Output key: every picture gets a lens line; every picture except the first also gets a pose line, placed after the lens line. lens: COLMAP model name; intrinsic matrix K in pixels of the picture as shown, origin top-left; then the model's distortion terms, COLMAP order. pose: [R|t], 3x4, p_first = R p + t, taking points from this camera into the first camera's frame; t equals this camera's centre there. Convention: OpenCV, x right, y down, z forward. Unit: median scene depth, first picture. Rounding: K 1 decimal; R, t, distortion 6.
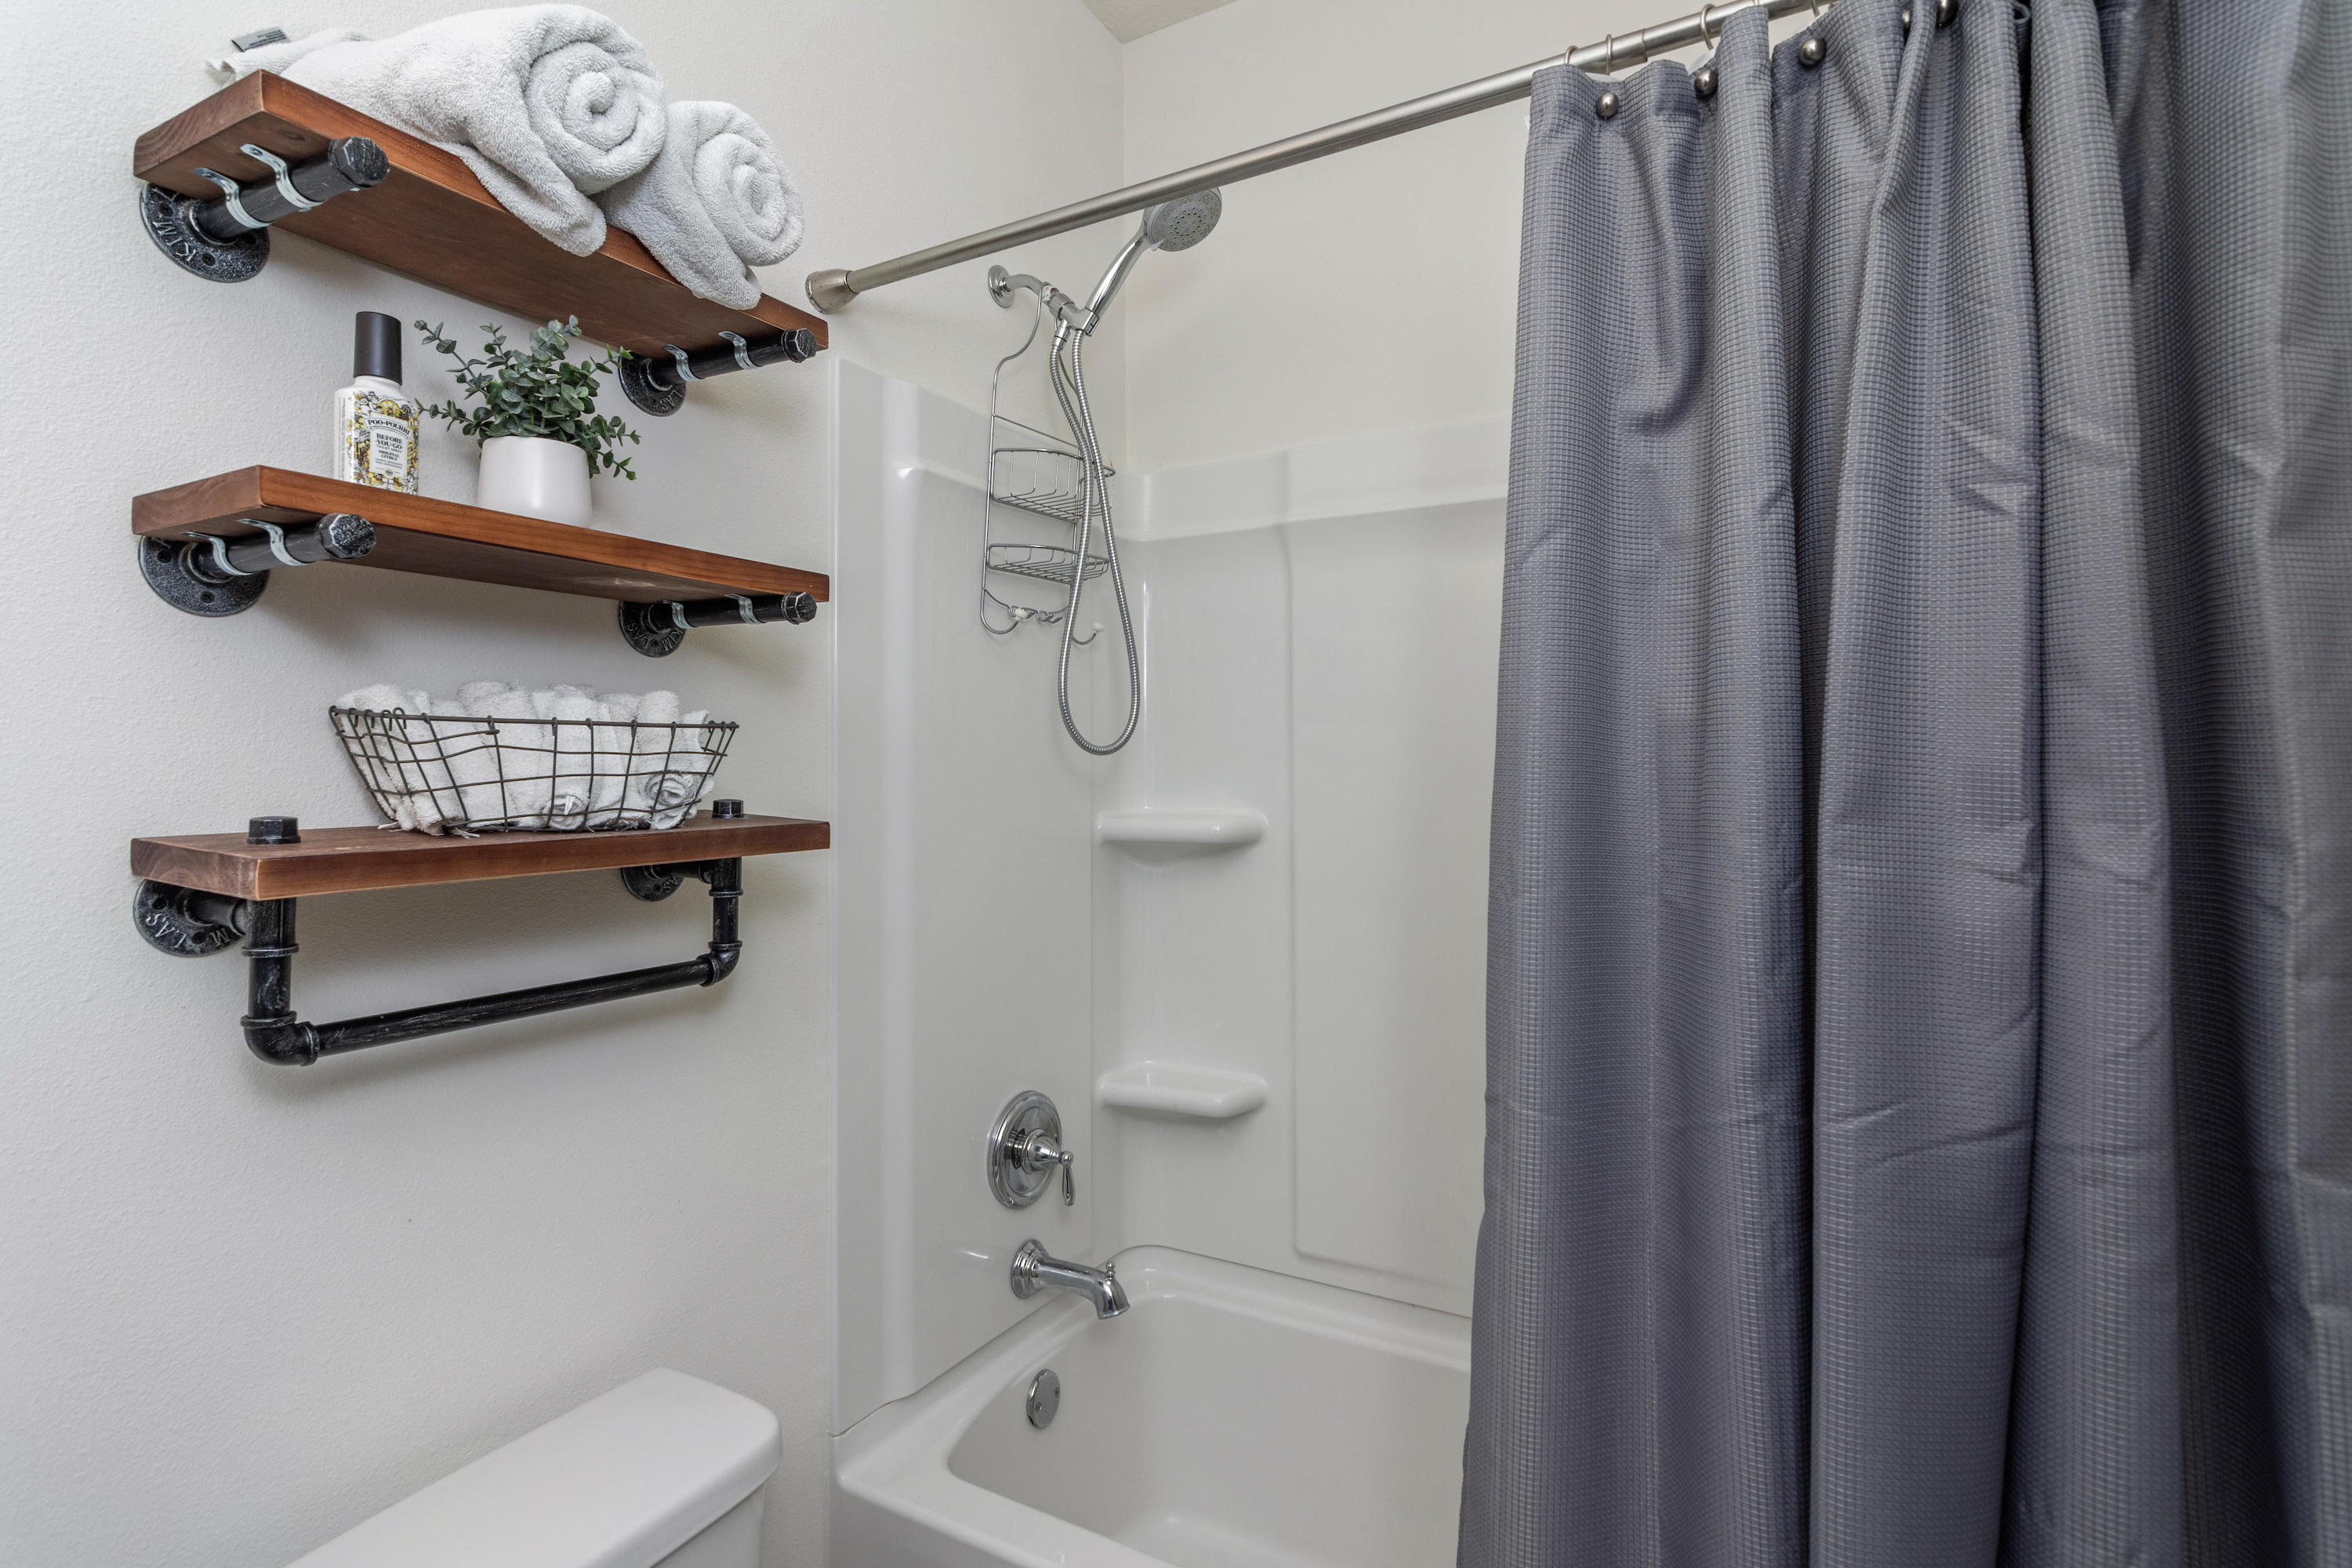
lens RADIAL K [[1141.5, 0, 1171.8], [0, 1141.5, 788.8], [0, 0, 1]] dist [0.004152, -0.000551]
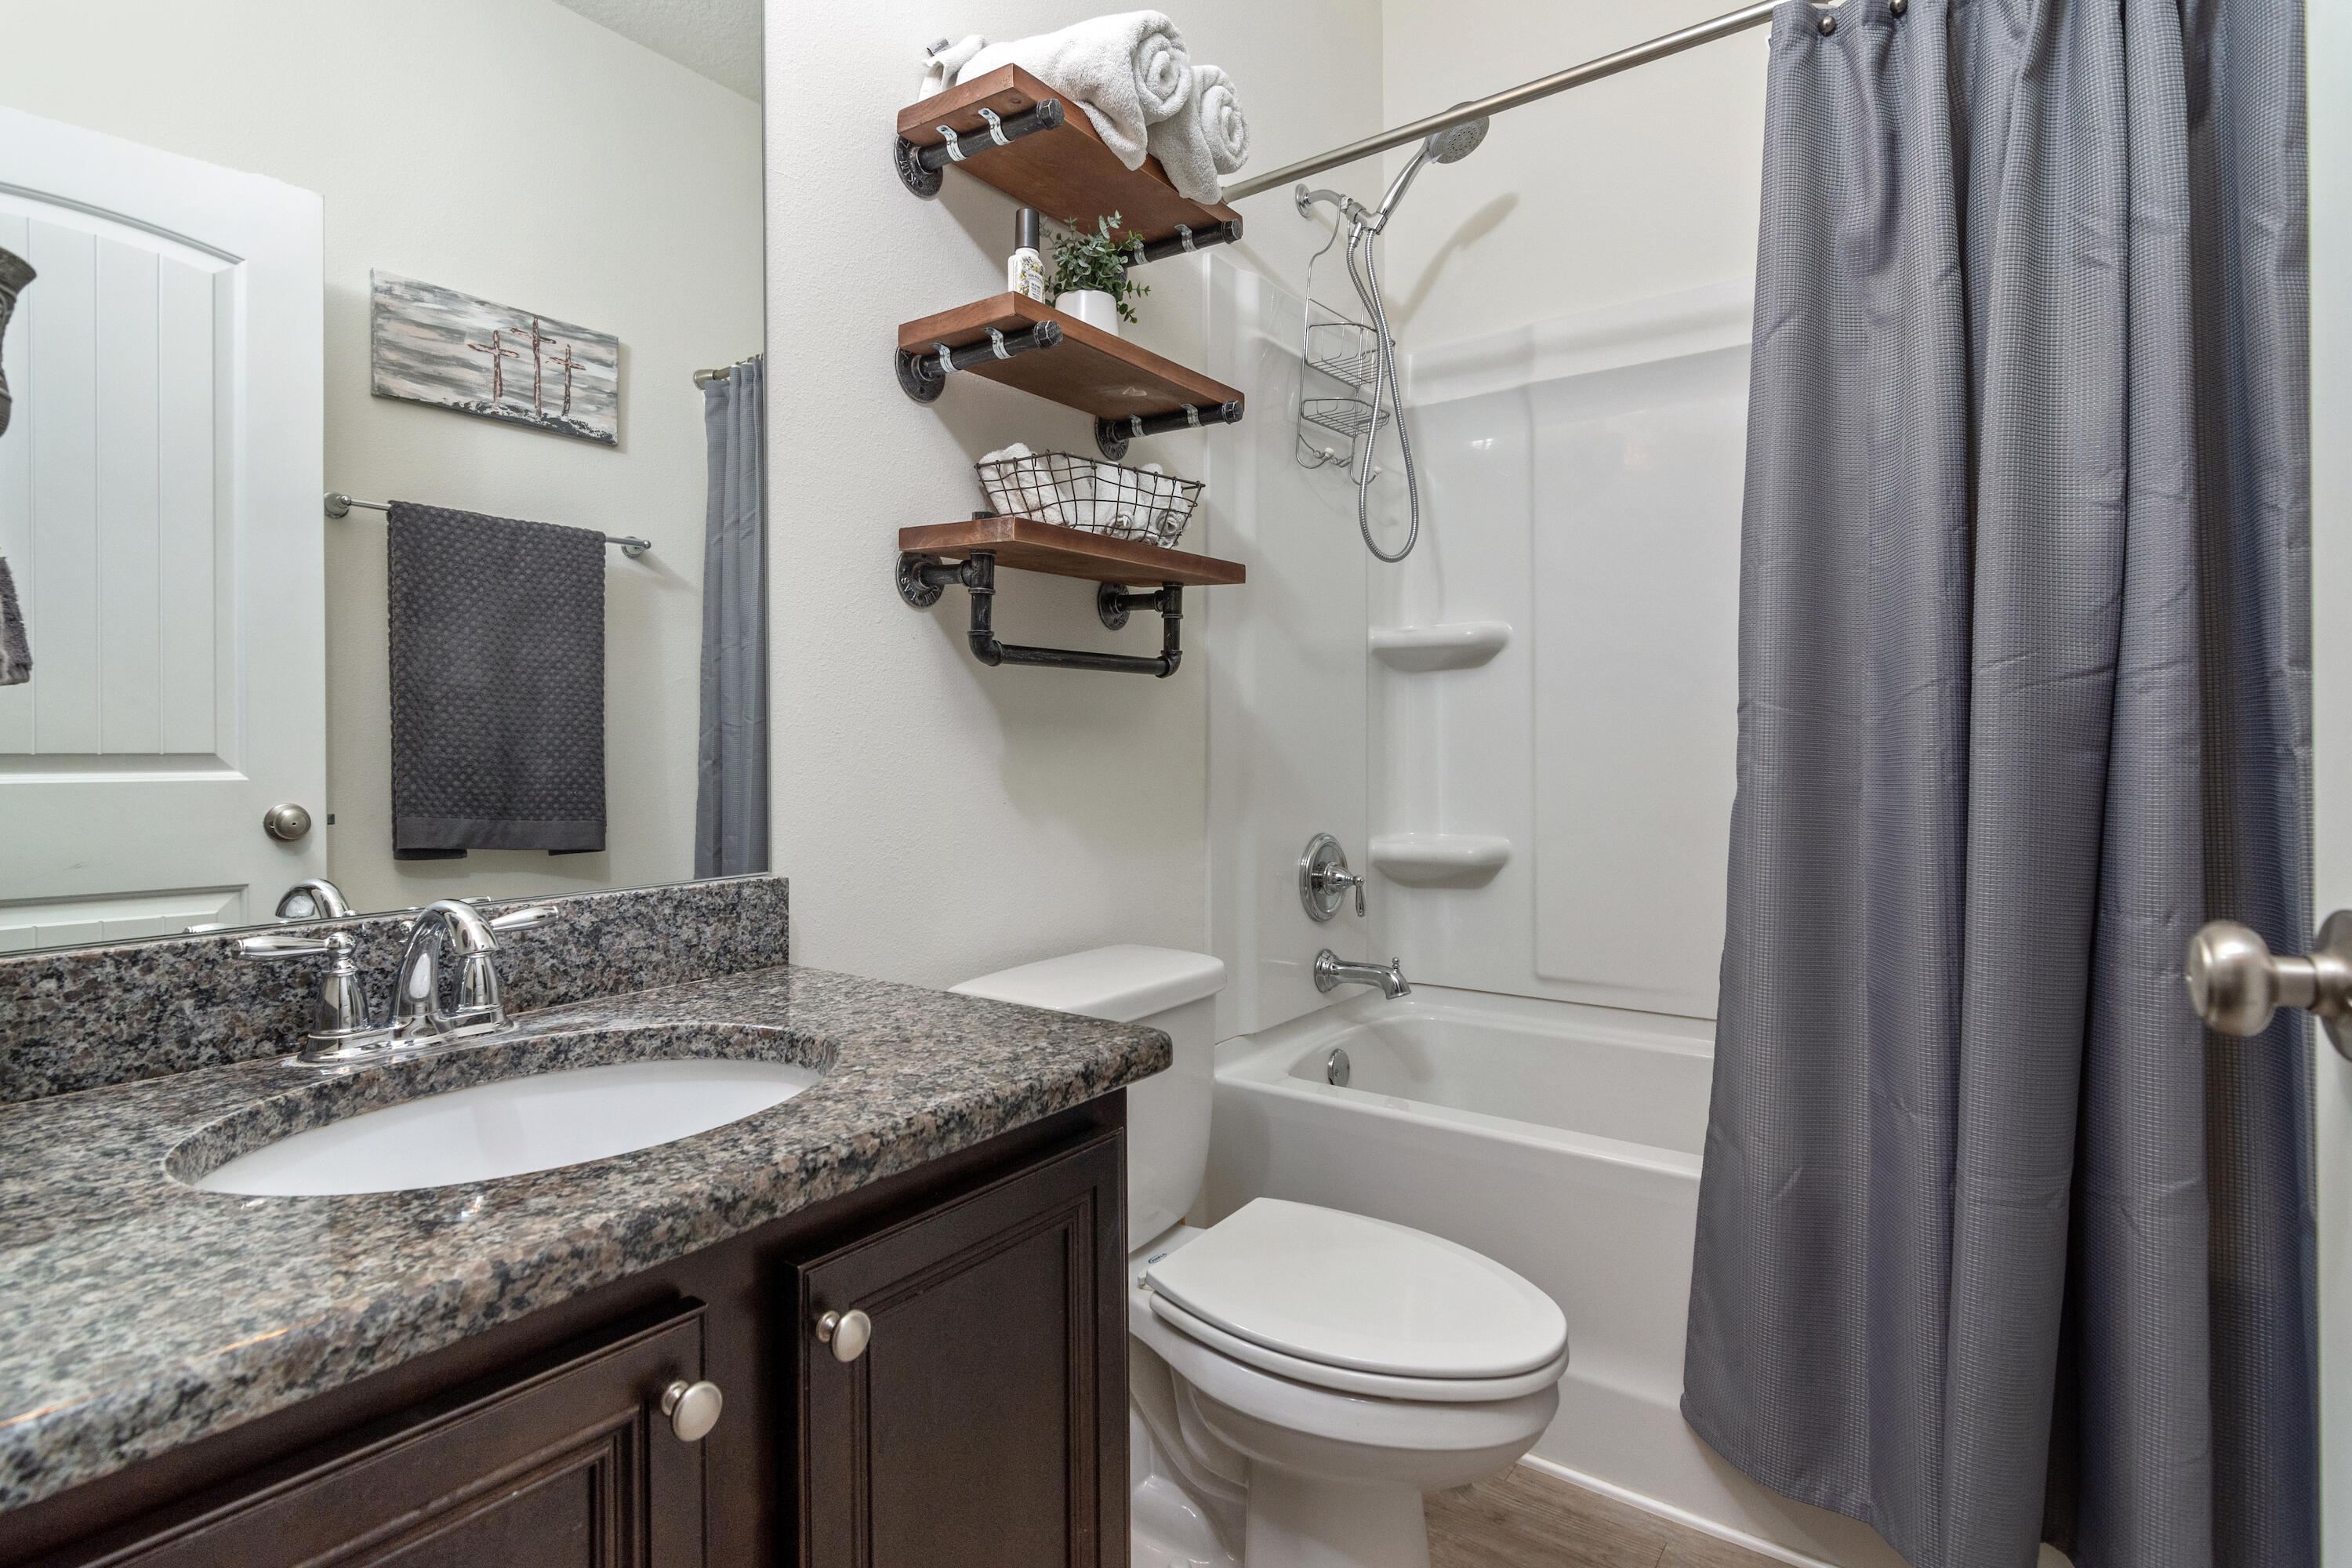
lens RADIAL K [[1141.5, 0, 1184.5], [0, 1141.5, 749.0], [0, 0, 1]] dist [0.004152, -0.000551]
pose [[0.993234, 0.001218, -0.116124, -0.249192], [-0.000360, 0.999973, 0.007404, 0.299112], [0.116130, -0.007312, 0.993207, -0.523975]]
